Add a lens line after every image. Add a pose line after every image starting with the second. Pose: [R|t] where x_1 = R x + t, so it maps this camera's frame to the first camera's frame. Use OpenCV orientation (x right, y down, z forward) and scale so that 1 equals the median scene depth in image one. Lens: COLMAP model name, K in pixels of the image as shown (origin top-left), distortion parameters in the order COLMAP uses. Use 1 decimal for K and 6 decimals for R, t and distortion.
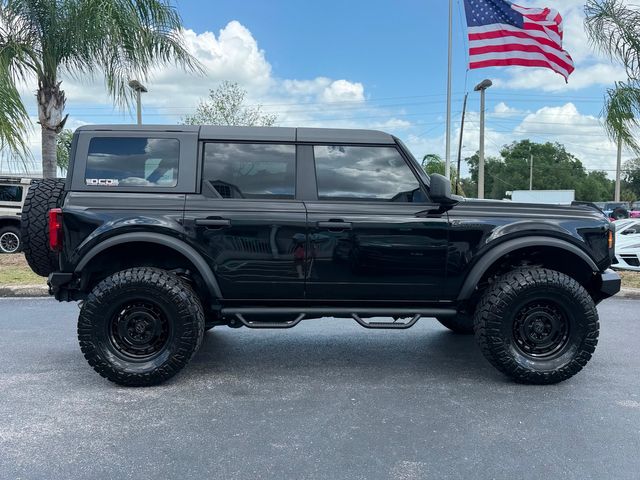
lens RADIAL K [[571.5, 0, 310.1], [0, 571.5, 241.9], [0, 0, 1]] dist [0.123755, -0.249431]
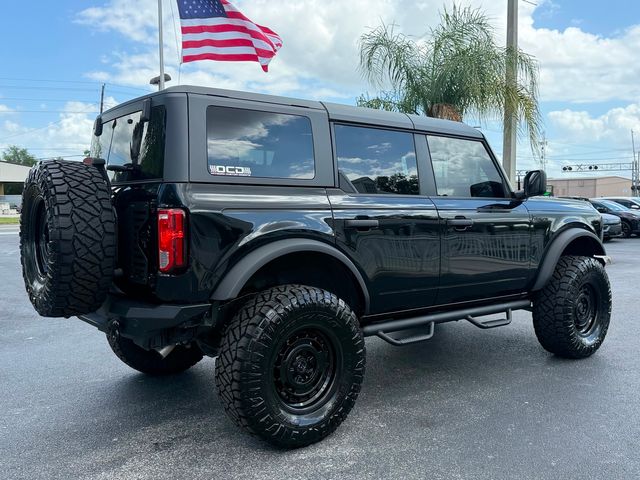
lens RADIAL K [[584.1, 0, 304.2], [0, 584.1, 238.8], [0, 0, 1]] dist [0.052437, 0.000315]
pose [[0.810588, -0.041096, 0.584173, -0.714195], [0.041403, 0.999060, 0.012832, -0.025555], [-0.584151, 0.013785, 0.811528, 0.372191]]
